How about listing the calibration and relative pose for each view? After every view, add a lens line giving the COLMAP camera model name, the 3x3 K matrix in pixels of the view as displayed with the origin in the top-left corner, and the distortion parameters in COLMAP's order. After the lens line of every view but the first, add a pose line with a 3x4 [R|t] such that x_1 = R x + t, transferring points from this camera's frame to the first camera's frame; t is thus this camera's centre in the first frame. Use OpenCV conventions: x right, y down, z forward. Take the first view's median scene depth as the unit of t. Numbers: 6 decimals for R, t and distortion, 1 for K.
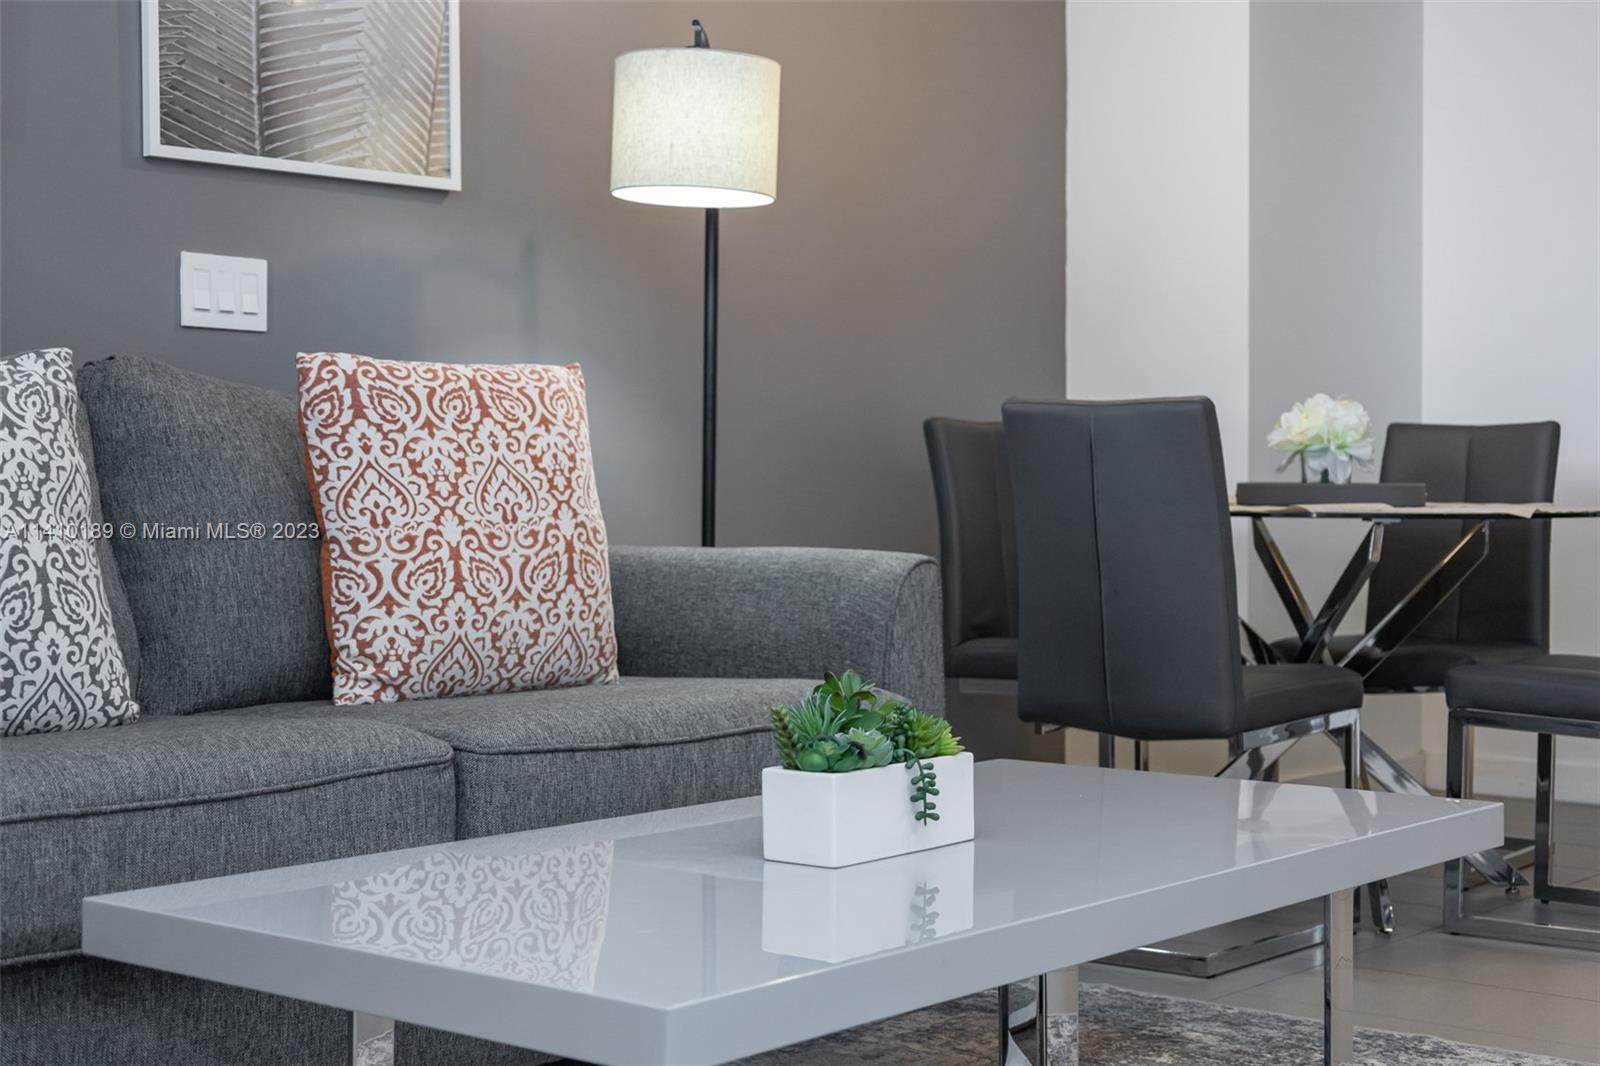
lens RADIAL K [[2373.9, 0, 811.9], [0, 2373.9, 494.5], [0, 0, 1]] dist [0.021711, 0.050539]
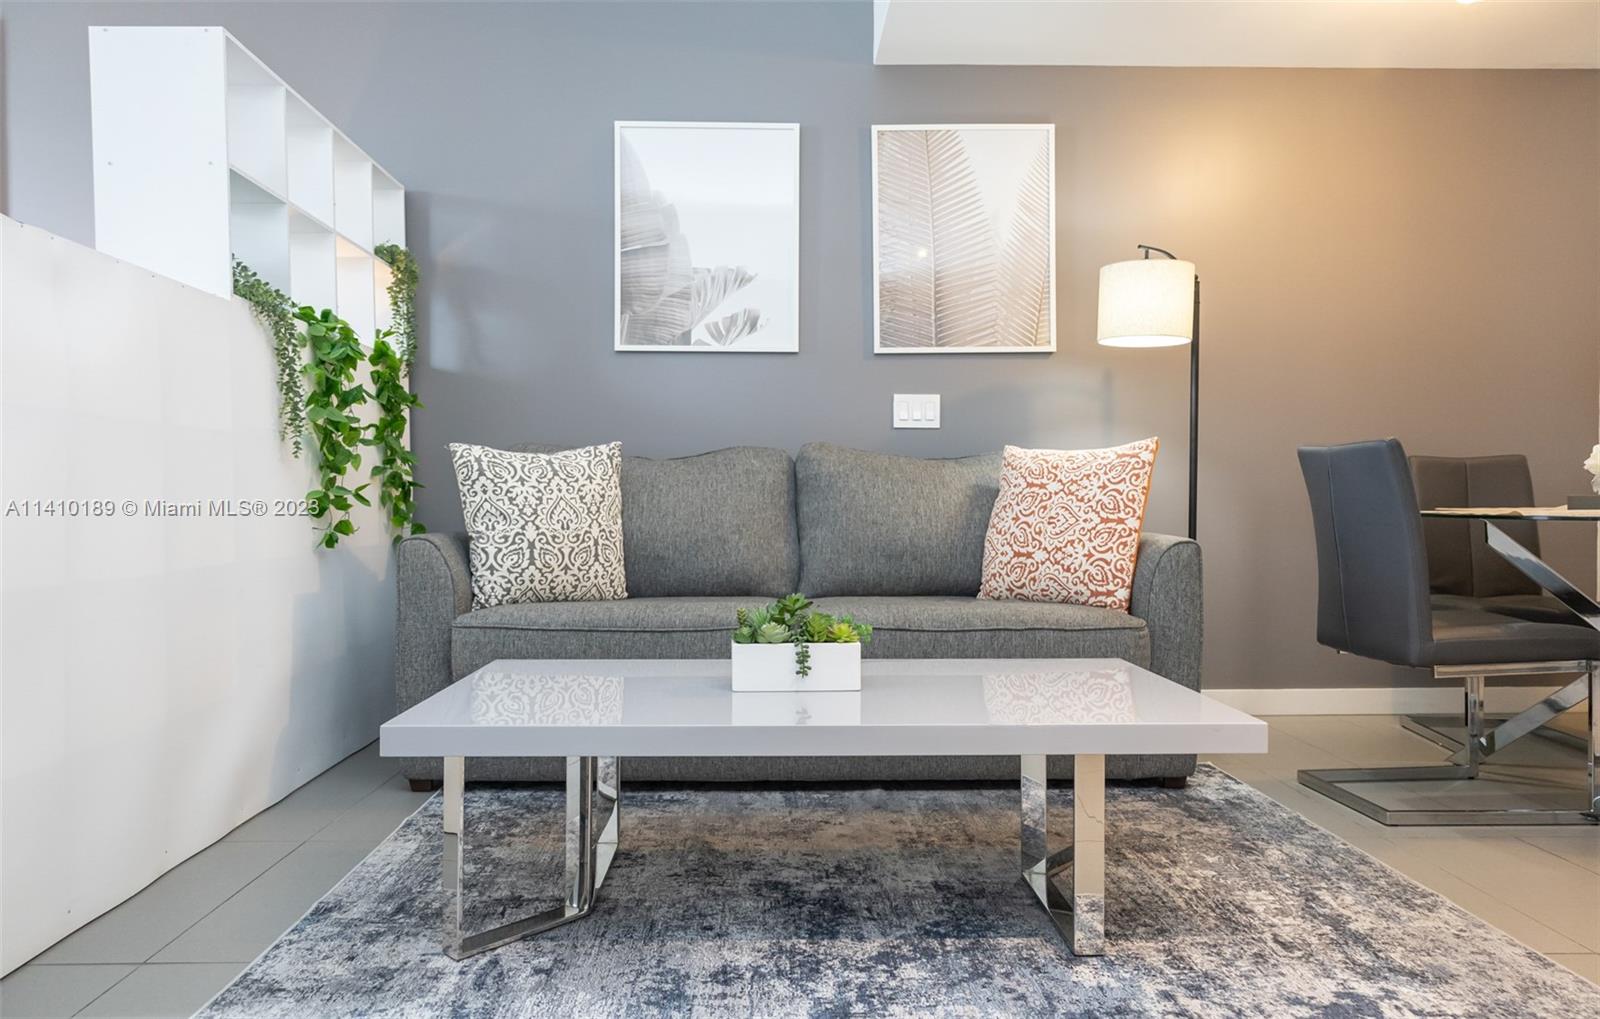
lens RADIAL K [[1039.5, 0, 786.2], [0, 1039.5, 522.4], [0, 0, 1]] dist [-0.003625, 0.003453]
pose [[0.649704, 0.013724, -0.760064, 0.445093], [-0.001491, 0.999858, 0.016780, 0.002163], [0.760186, -0.009769, 0.649632, 0.310309]]
